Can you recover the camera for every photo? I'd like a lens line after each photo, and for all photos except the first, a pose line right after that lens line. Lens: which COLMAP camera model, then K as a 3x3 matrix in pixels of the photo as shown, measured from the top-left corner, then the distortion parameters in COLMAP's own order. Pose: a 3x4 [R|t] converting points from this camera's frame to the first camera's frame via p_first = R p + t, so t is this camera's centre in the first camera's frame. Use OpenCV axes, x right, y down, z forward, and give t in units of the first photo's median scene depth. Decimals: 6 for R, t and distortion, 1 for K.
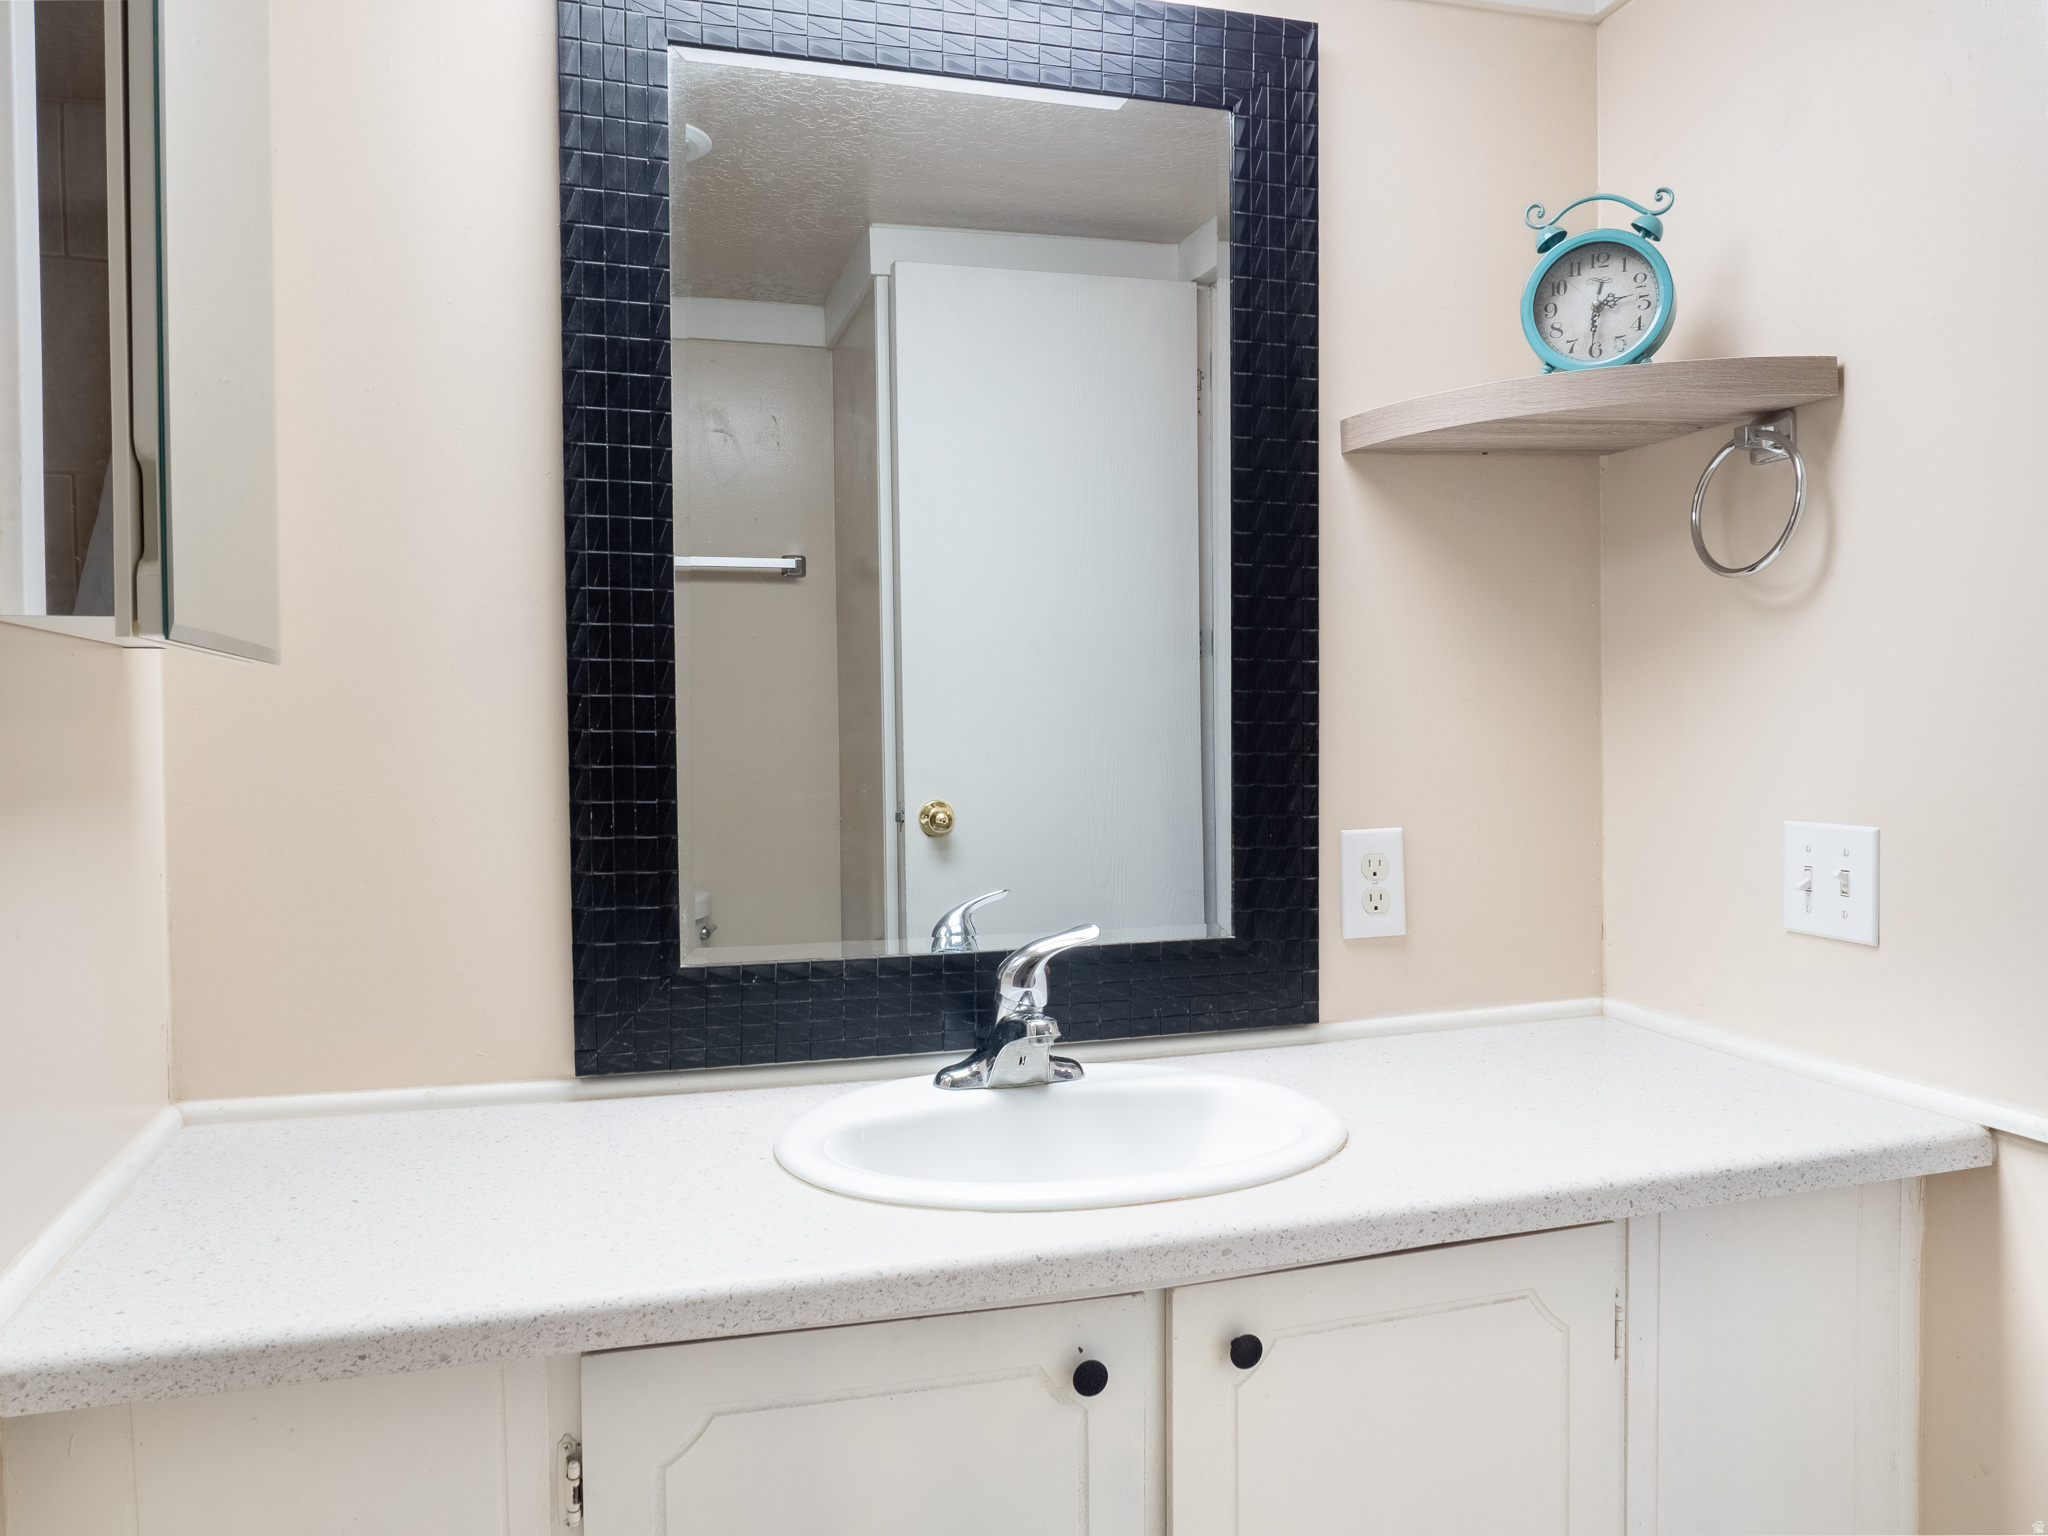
lens RADIAL K [[1526.6, 0, 1024.0], [0, 1526.6, 768.0], [0, 0, 1]] dist [-0.006163, 0.000969]
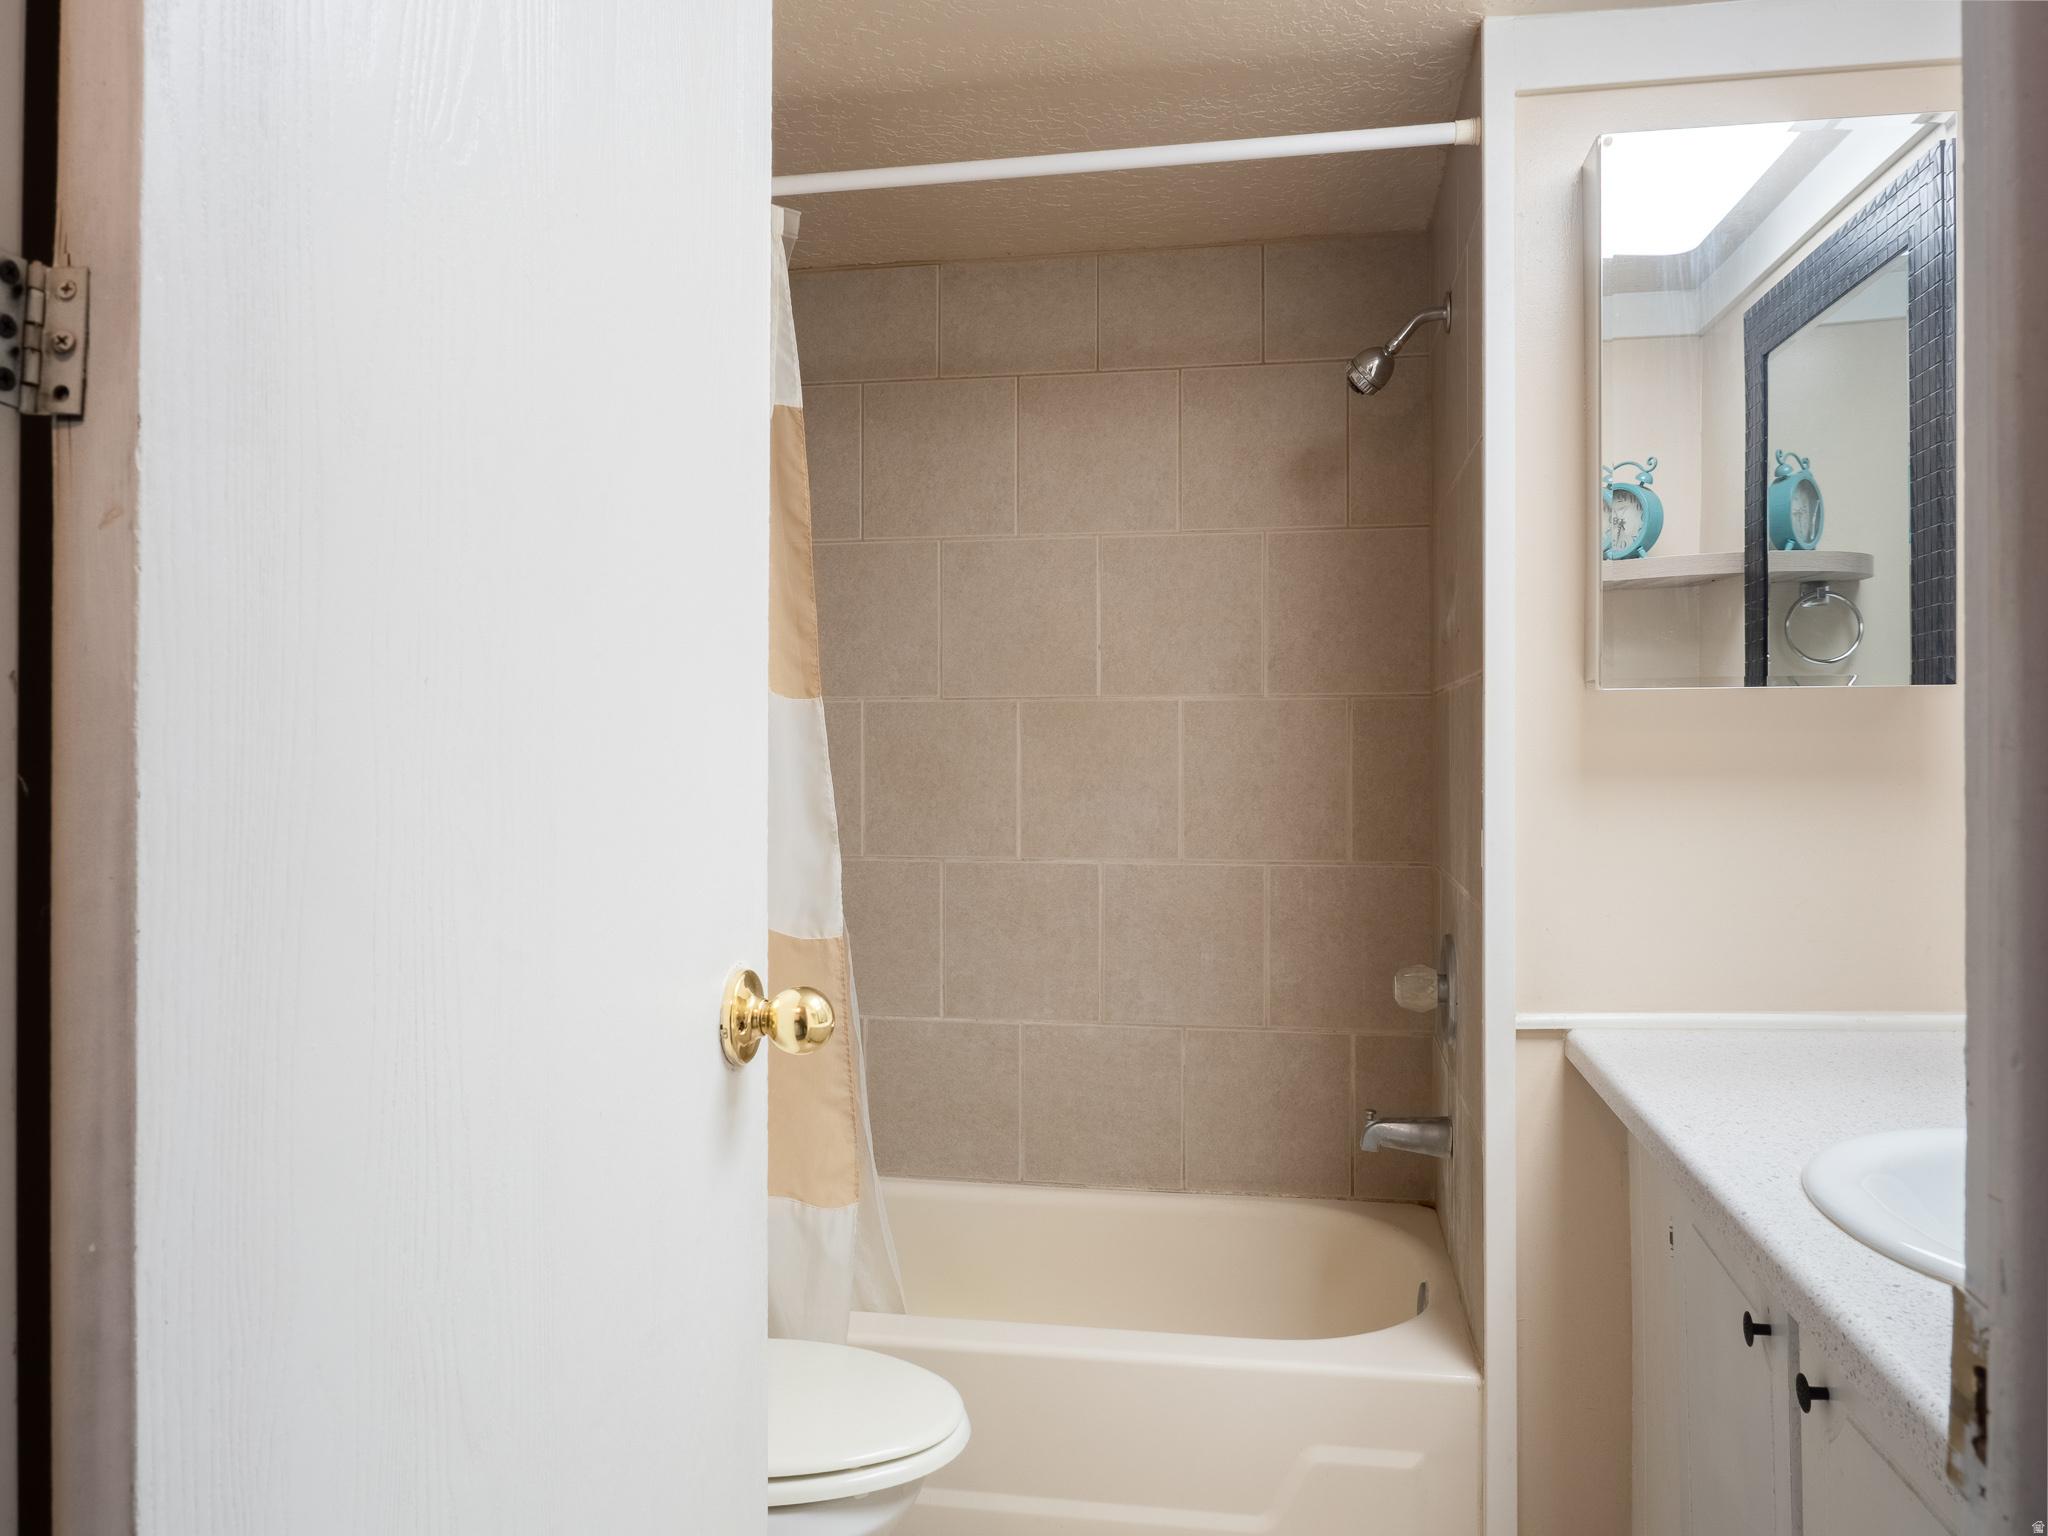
lens RADIAL K [[1509.7, 0, 1014.2], [0, 1509.7, 771.1], [0, 0, 1]] dist [-0.015095, 0.006279]
pose [[-0.468917, 0.023344, -0.882934, 0.931244], [-0.014833, 0.999302, 0.034298, -0.022102], [0.883118, 0.029180, -0.468243, 0.776836]]
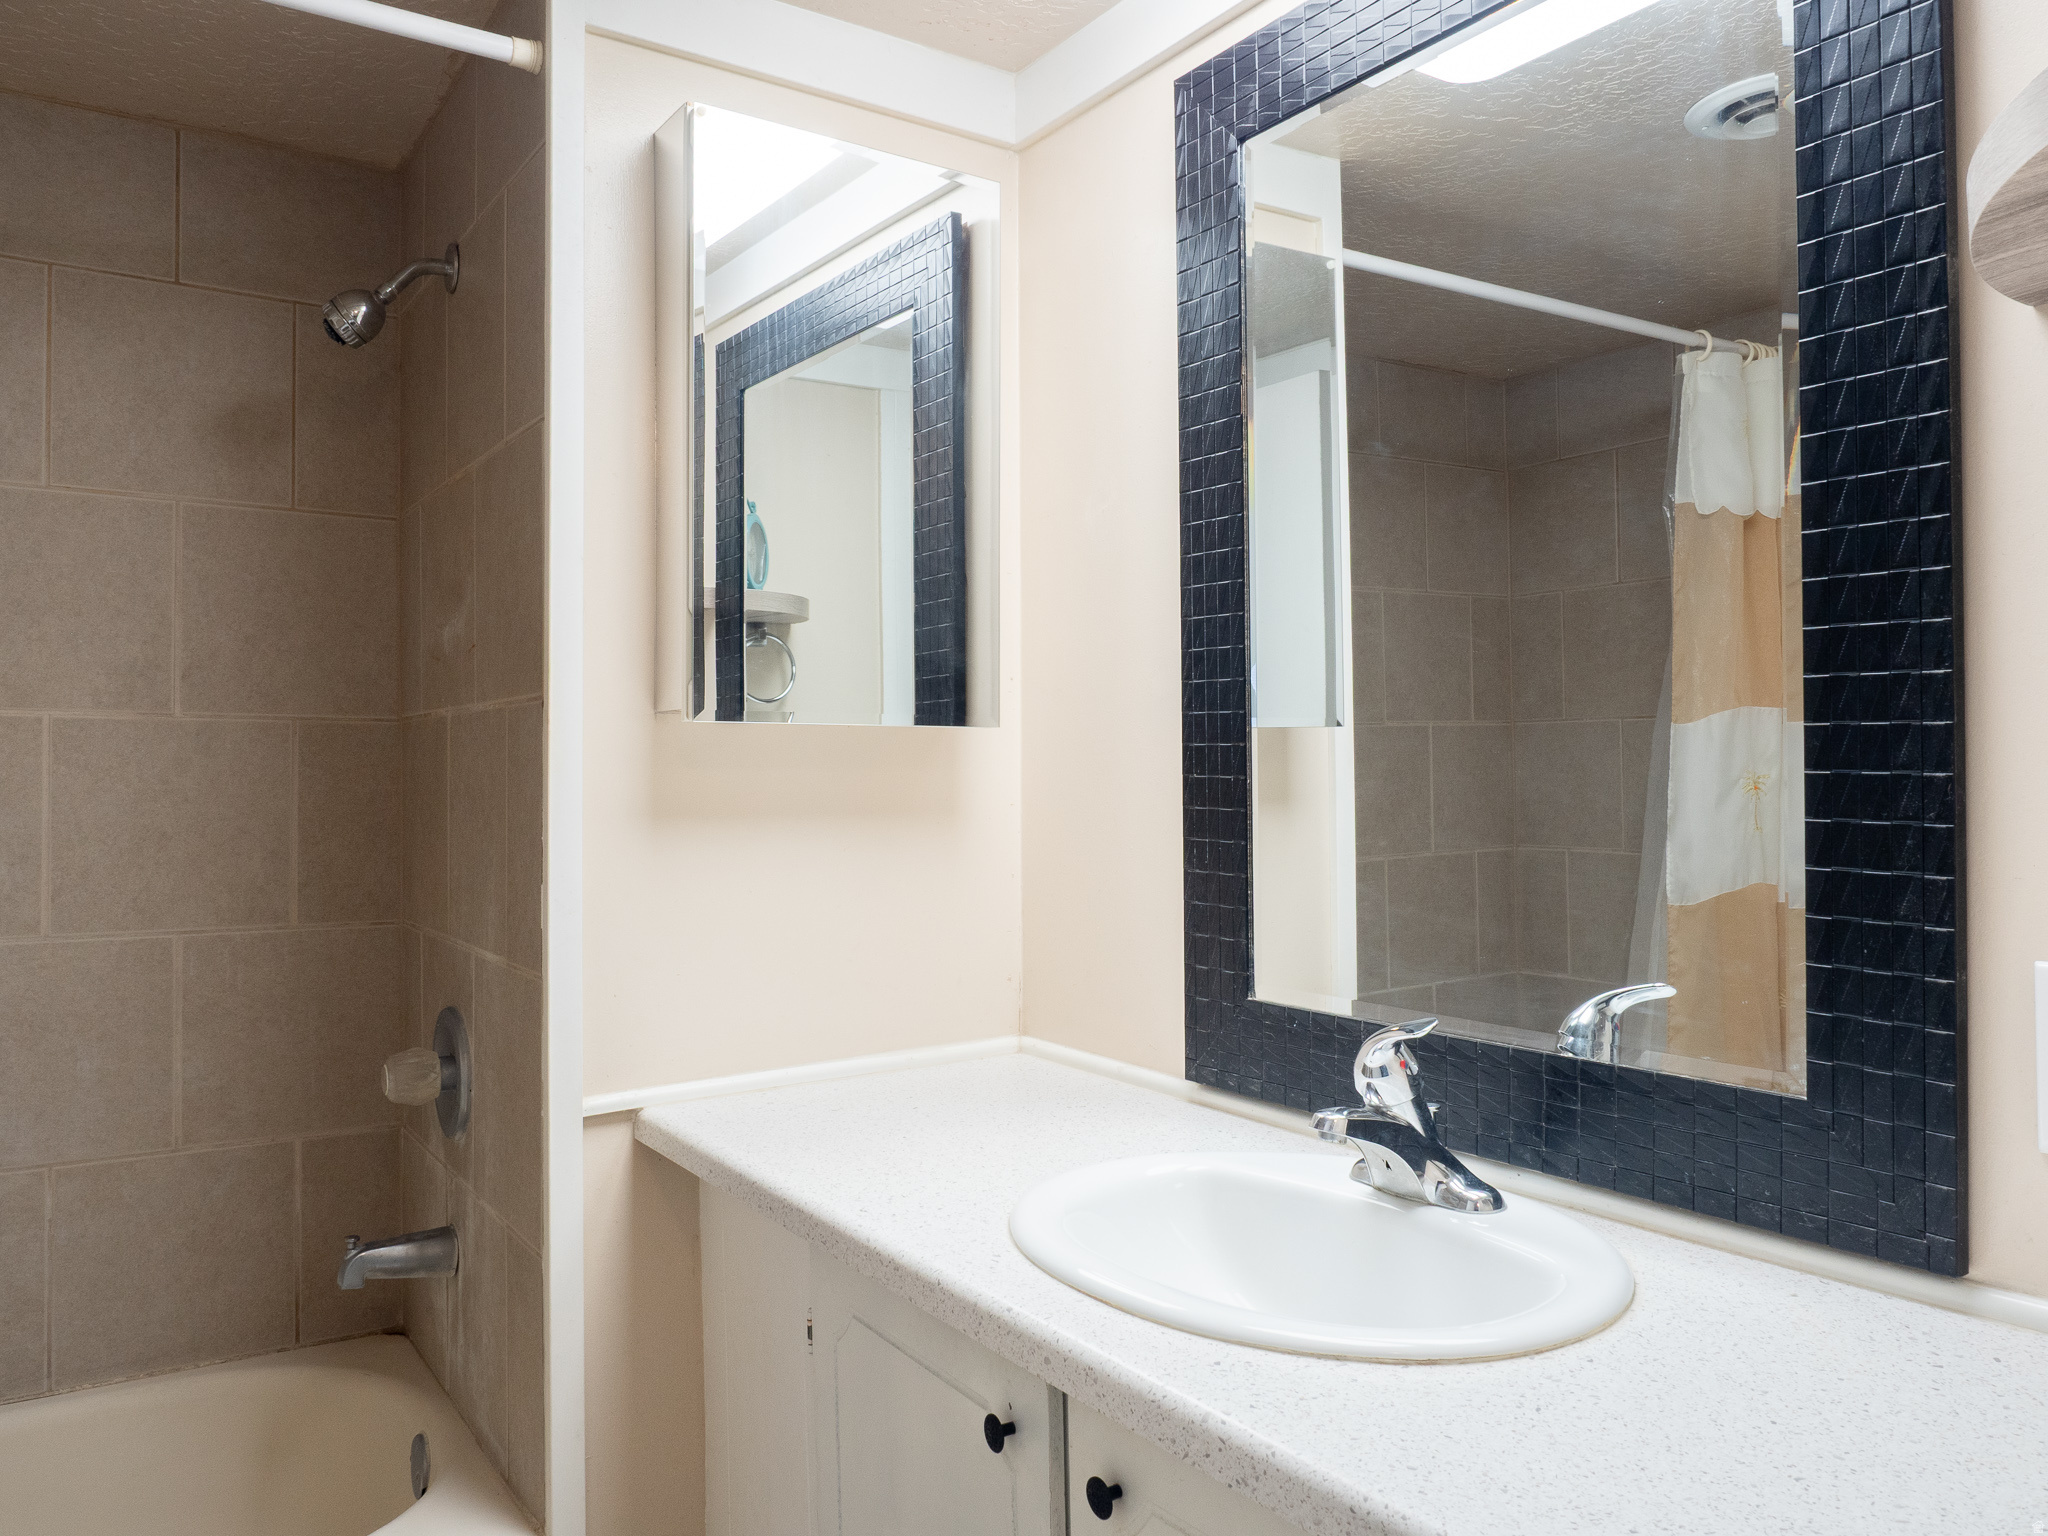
lens RADIAL K [[1509.7, 0, 1014.2], [0, 1509.7, 771.1], [0, 0, 1]] dist [-0.015095, 0.006279]
pose [[0.285378, 0.004040, -0.958406, 0.744163], [-0.029311, 0.999560, -0.004515, -0.019175], [0.957967, 0.029380, 0.285371, 0.548897]]
